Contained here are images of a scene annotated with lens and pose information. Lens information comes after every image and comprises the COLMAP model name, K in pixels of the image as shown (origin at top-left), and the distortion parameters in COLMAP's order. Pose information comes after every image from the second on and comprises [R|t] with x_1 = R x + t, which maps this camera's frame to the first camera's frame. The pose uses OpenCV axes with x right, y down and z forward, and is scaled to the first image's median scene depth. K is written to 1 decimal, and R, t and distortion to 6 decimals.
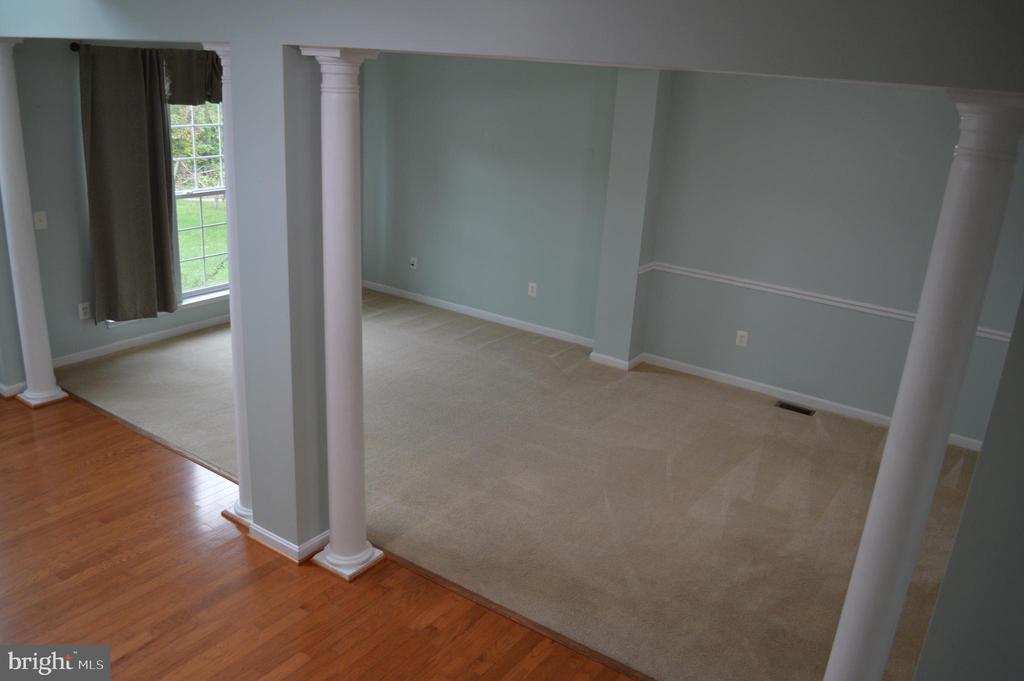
lens RADIAL K [[825.2, 0, 513.6], [0, 825.2, 345.8], [0, 0, 1]] dist [-0.072608, 0.002436]
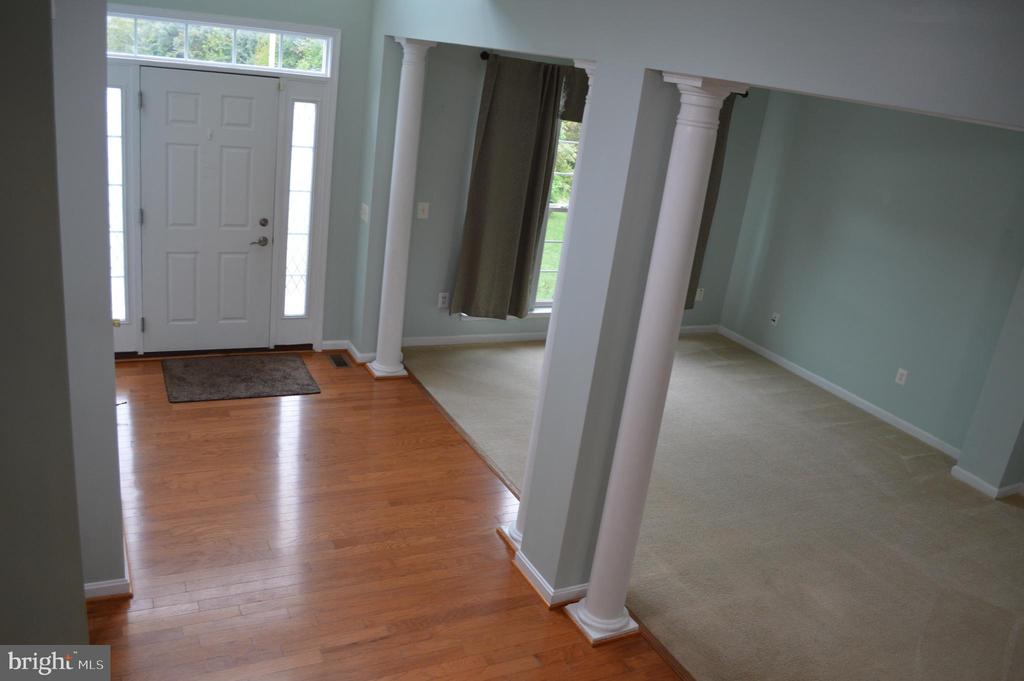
lens RADIAL K [[825.2, 0, 515.4], [0, 825.2, 343.7], [0, 0, 1]] dist [-0.072608, 0.002436]
pose [[0.879414, 0.213031, -0.425734, 0.033422], [-0.230536, 0.973005, 0.010673, -0.026201], [0.416515, 0.088761, 0.904785, 0.079276]]
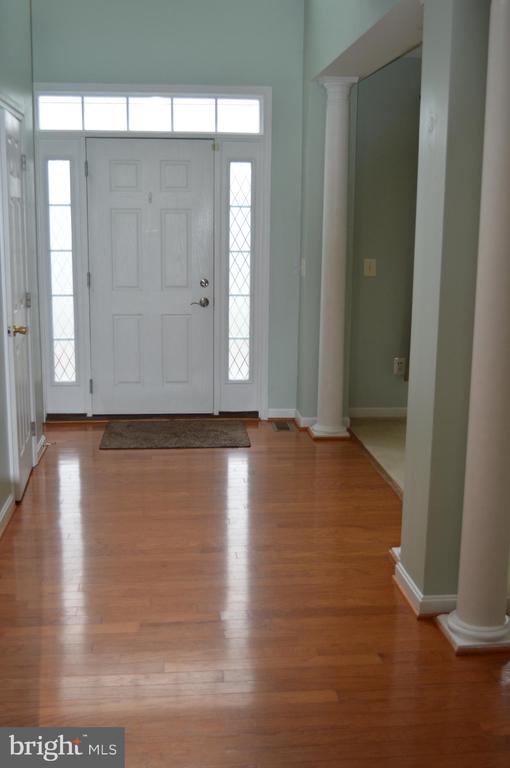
lens RADIAL K [[881.6, 0, 258.3], [0, 881.6, 387.0], [0, 0, 1]] dist [-0.054735, 0.000000]
pose [[0.648588, 0.096083, -0.755051, 0.205481], [-0.226481, 0.971430, -0.070929, 0.119758], [0.726664, 0.217008, 0.651819, 0.238529]]
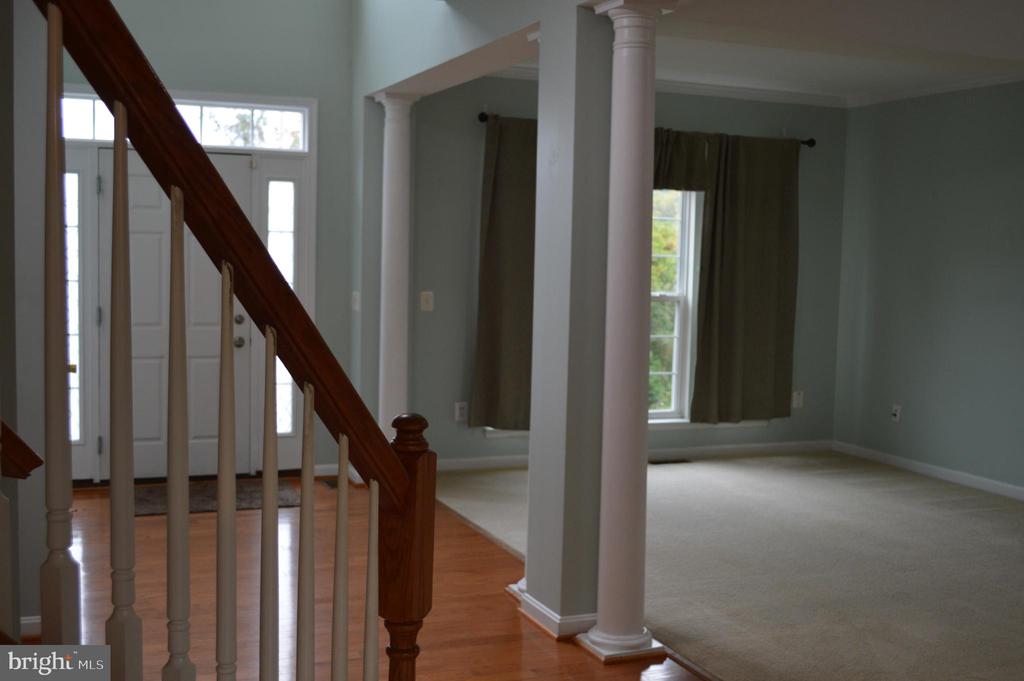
lens RADIAL K [[1175.5, 0, 519.4], [0, 1175.5, 339.9], [0, 0, 1]] dist [-0.054735, 0.000000]
pose [[0.839656, 0.002854, -0.543111, 0.257711], [-0.155390, 0.959446, -0.235194, 0.213490], [0.520415, 0.281876, 0.806049, -0.003855]]
